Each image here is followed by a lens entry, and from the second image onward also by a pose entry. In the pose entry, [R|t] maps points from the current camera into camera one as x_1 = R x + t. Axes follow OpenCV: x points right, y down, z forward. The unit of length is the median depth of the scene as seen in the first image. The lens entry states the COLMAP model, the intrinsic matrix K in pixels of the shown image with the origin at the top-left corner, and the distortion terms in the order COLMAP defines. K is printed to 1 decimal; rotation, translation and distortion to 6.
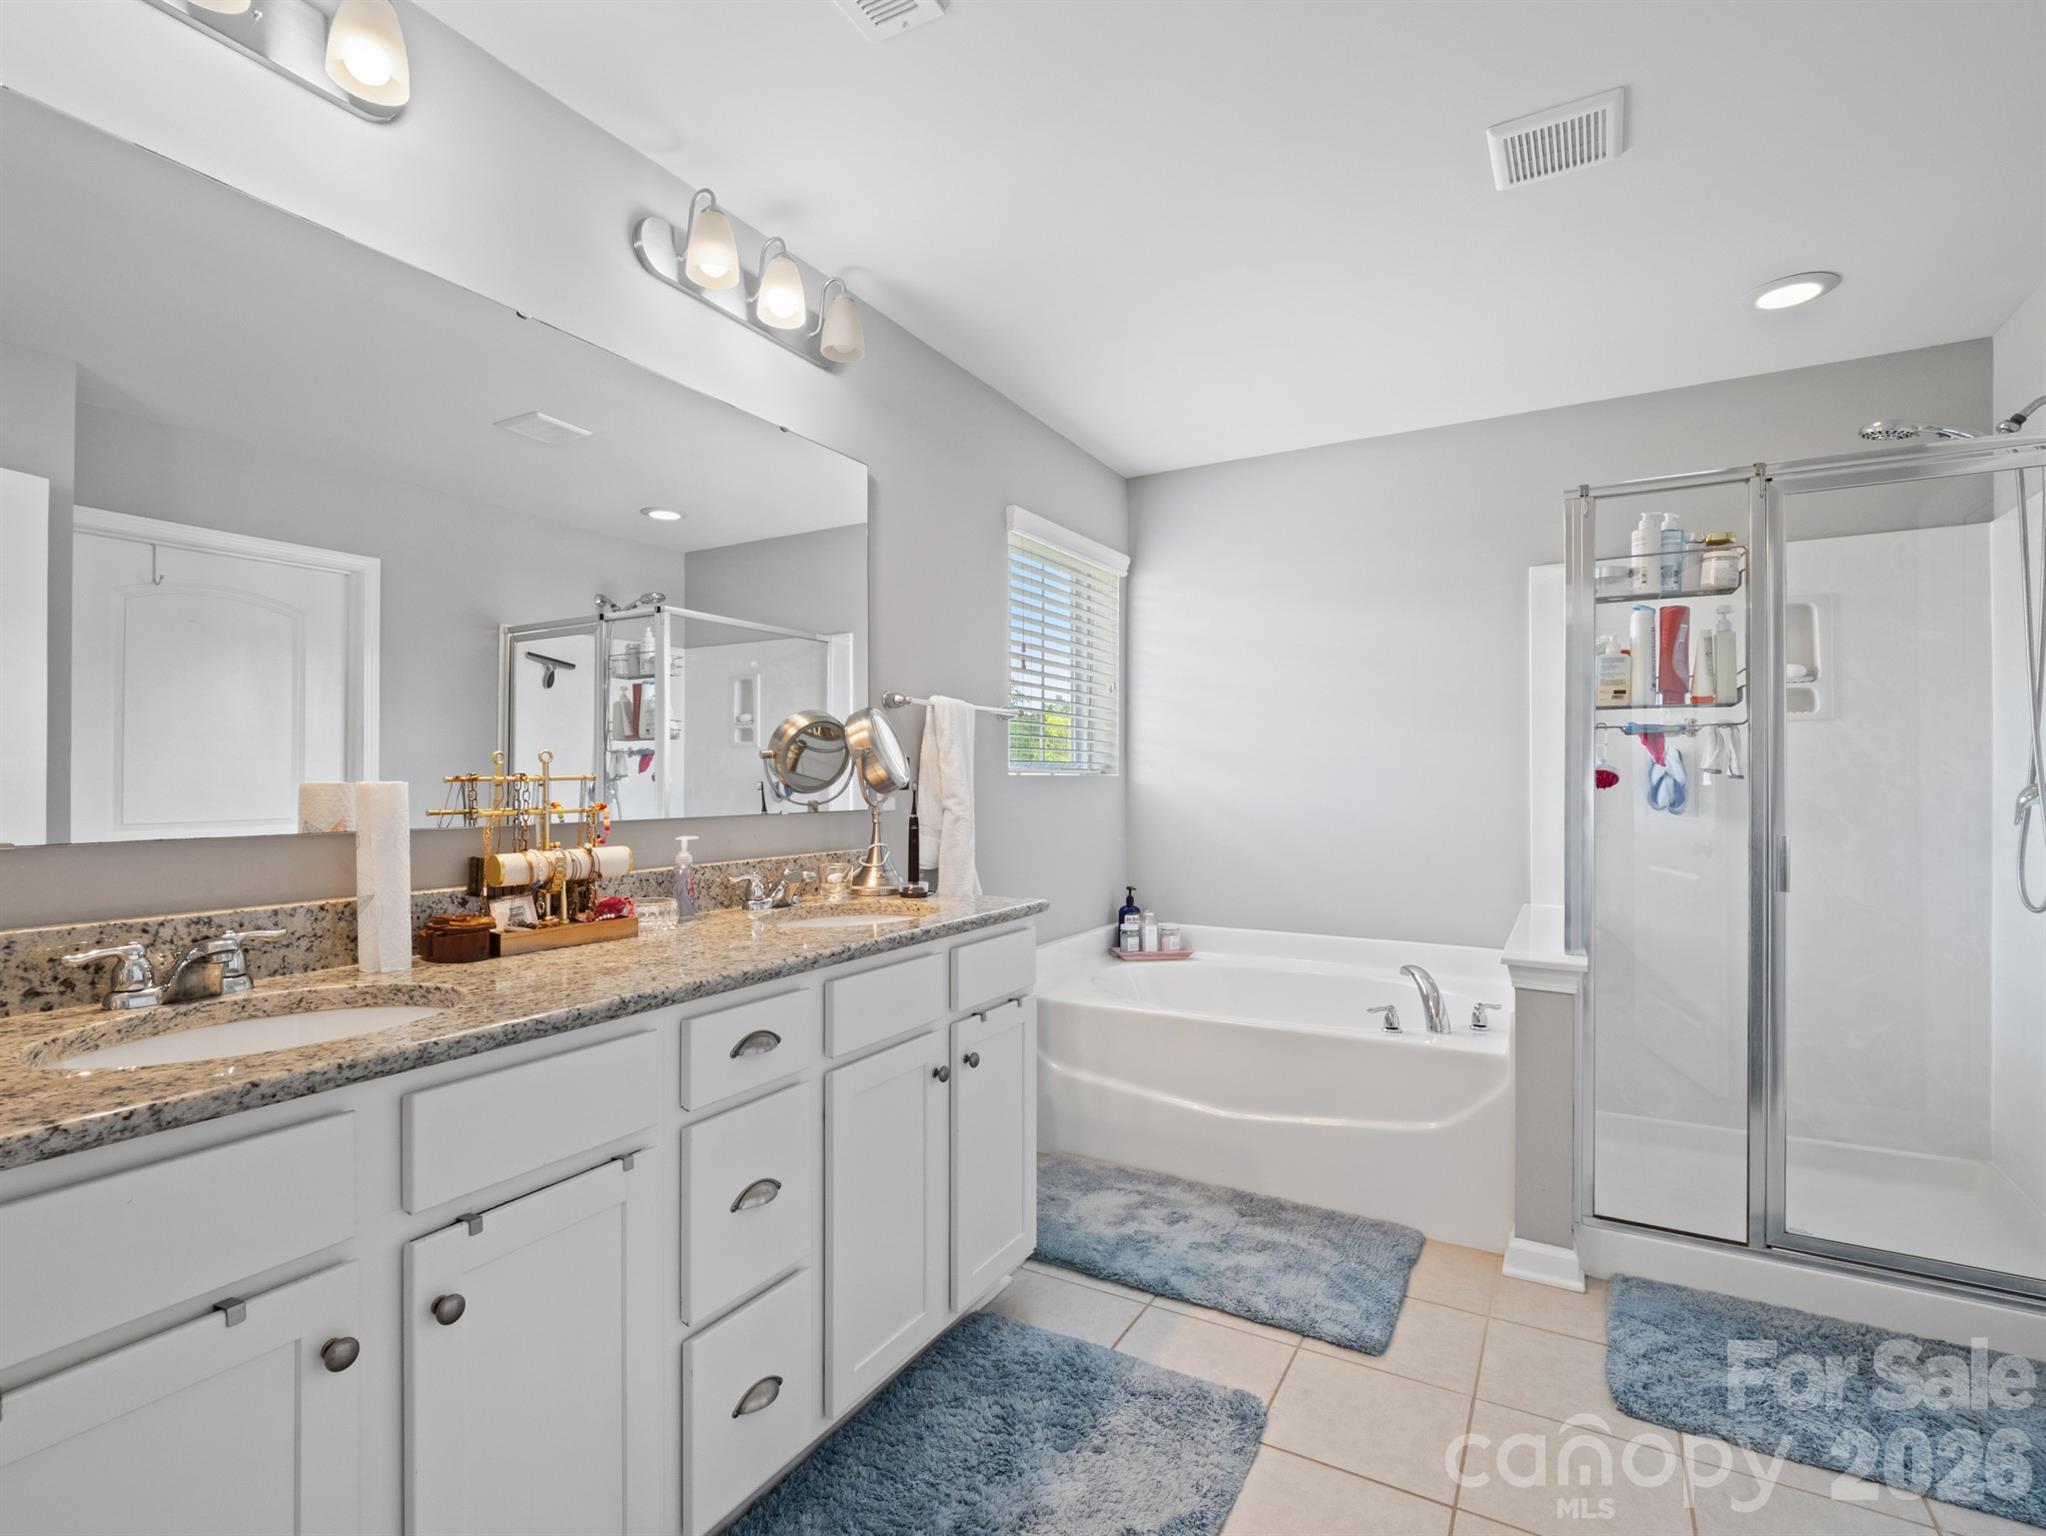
lens RADIAL K [[996.1, 0, 1018.7], [0, 996.1, 778.5], [0, 0, 1]] dist [-0.001731, -0.000391]
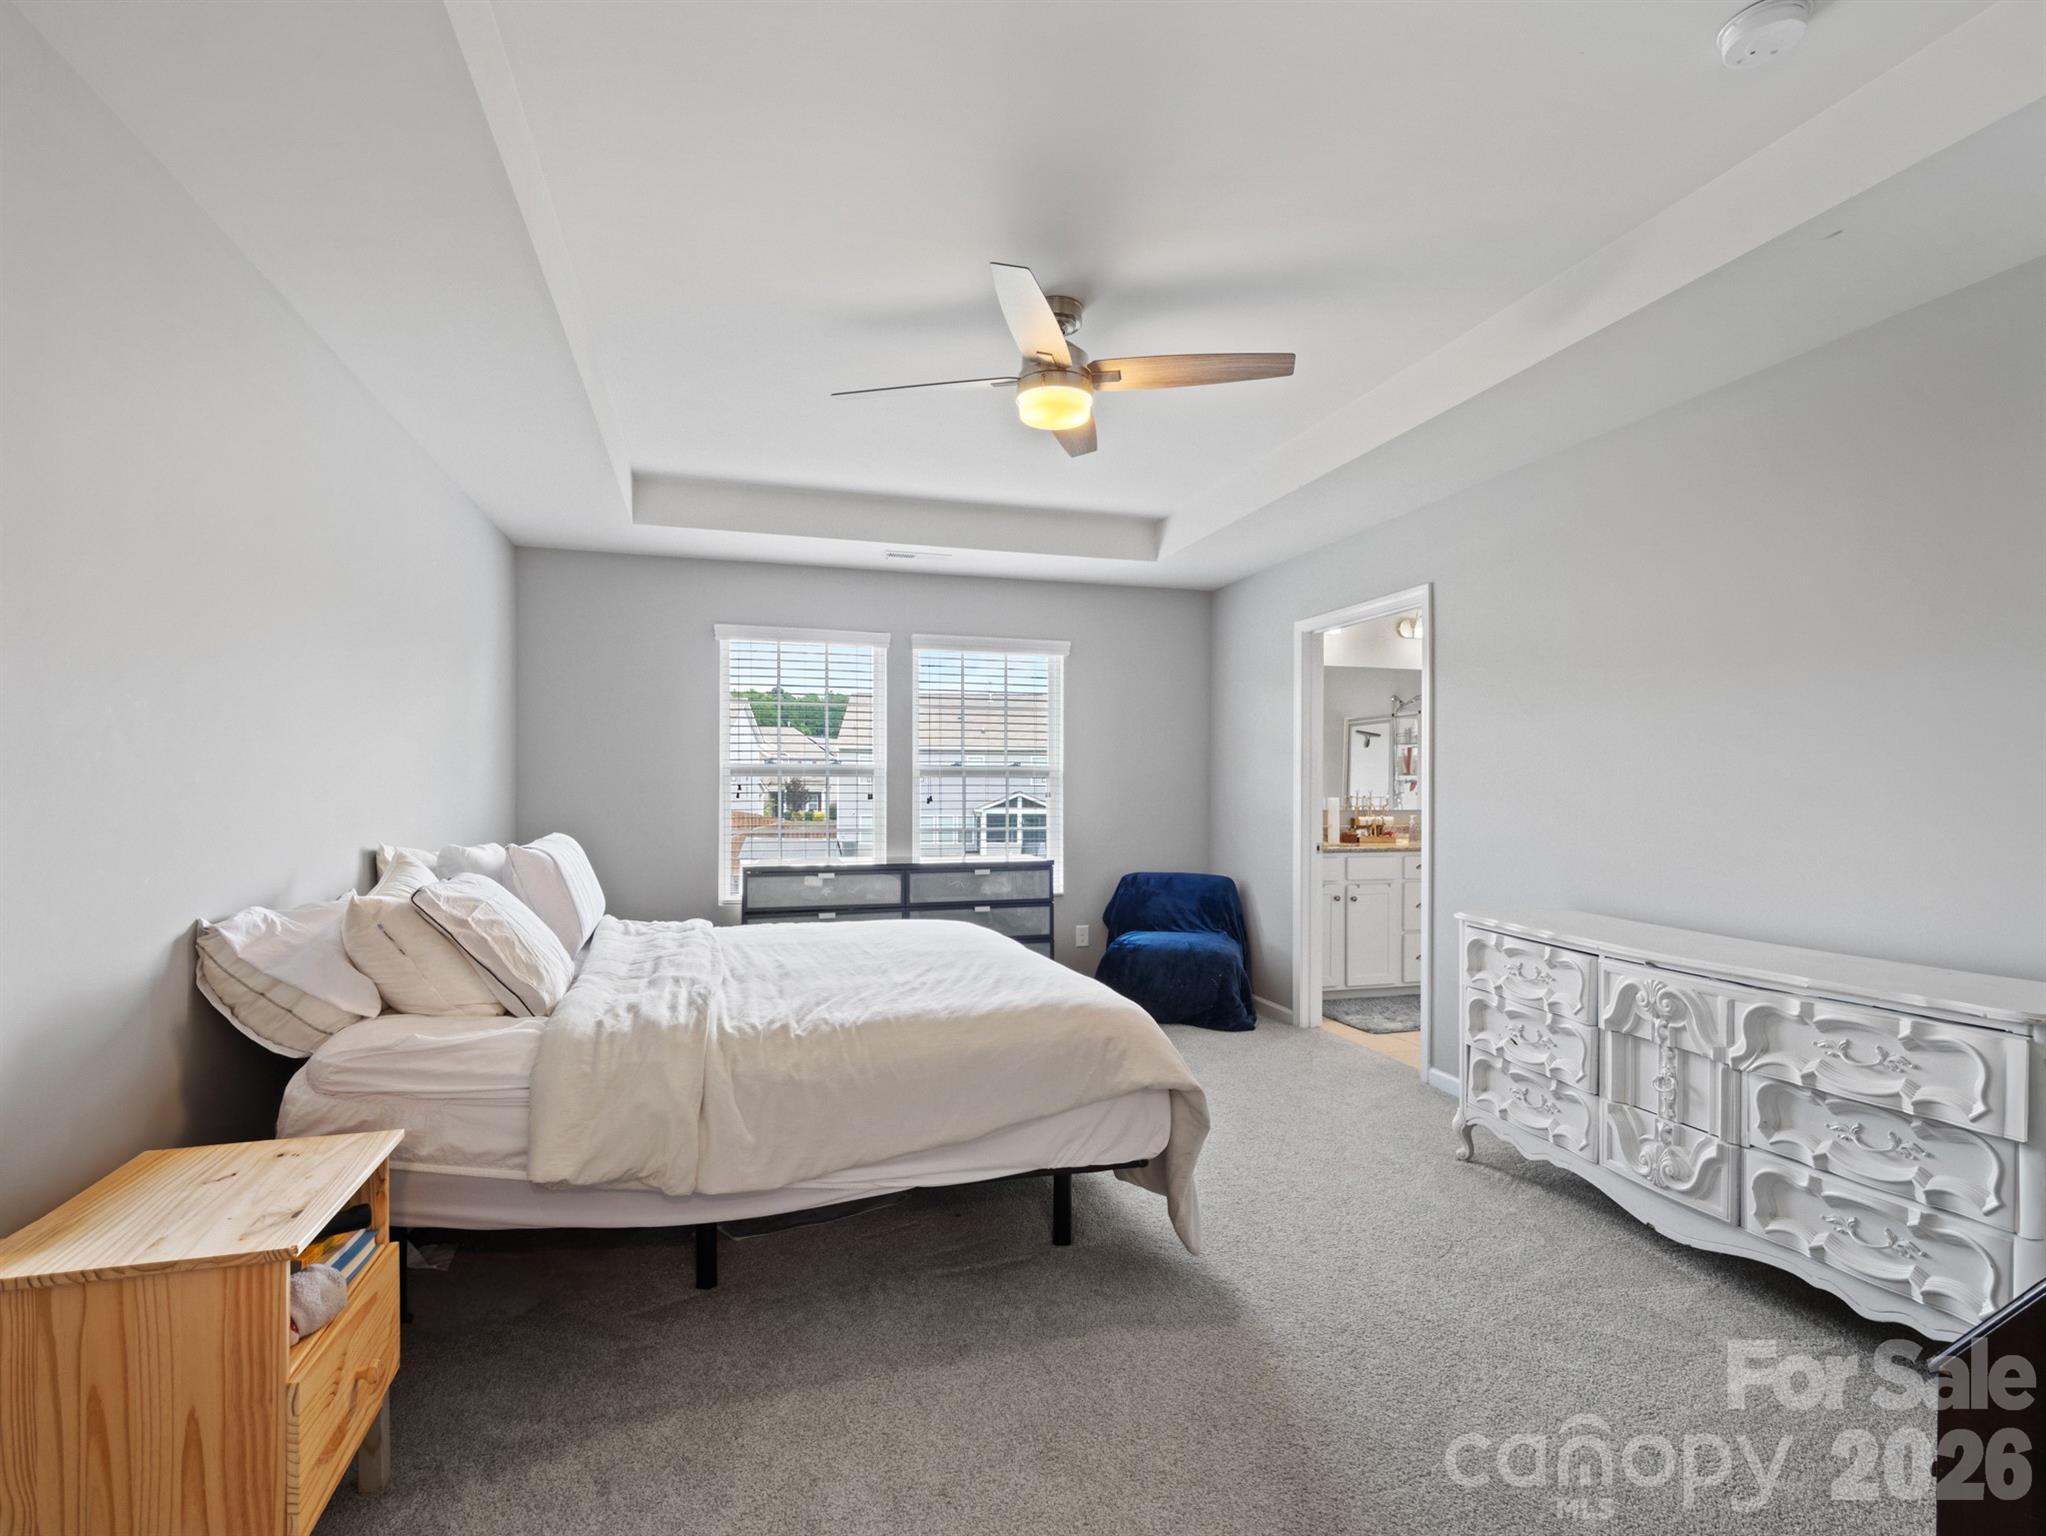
lens RADIAL K [[996.1, 0, 1020.6], [0, 996.1, 787.5], [0, 0, 1]] dist [-0.001731, -0.000391]
pose [[0.719810, 0.005099, -0.694152, 0.461371], [-0.004027, 0.999987, 0.003169, -0.016862], [0.694159, 0.000514, 0.719821, -1.023968]]
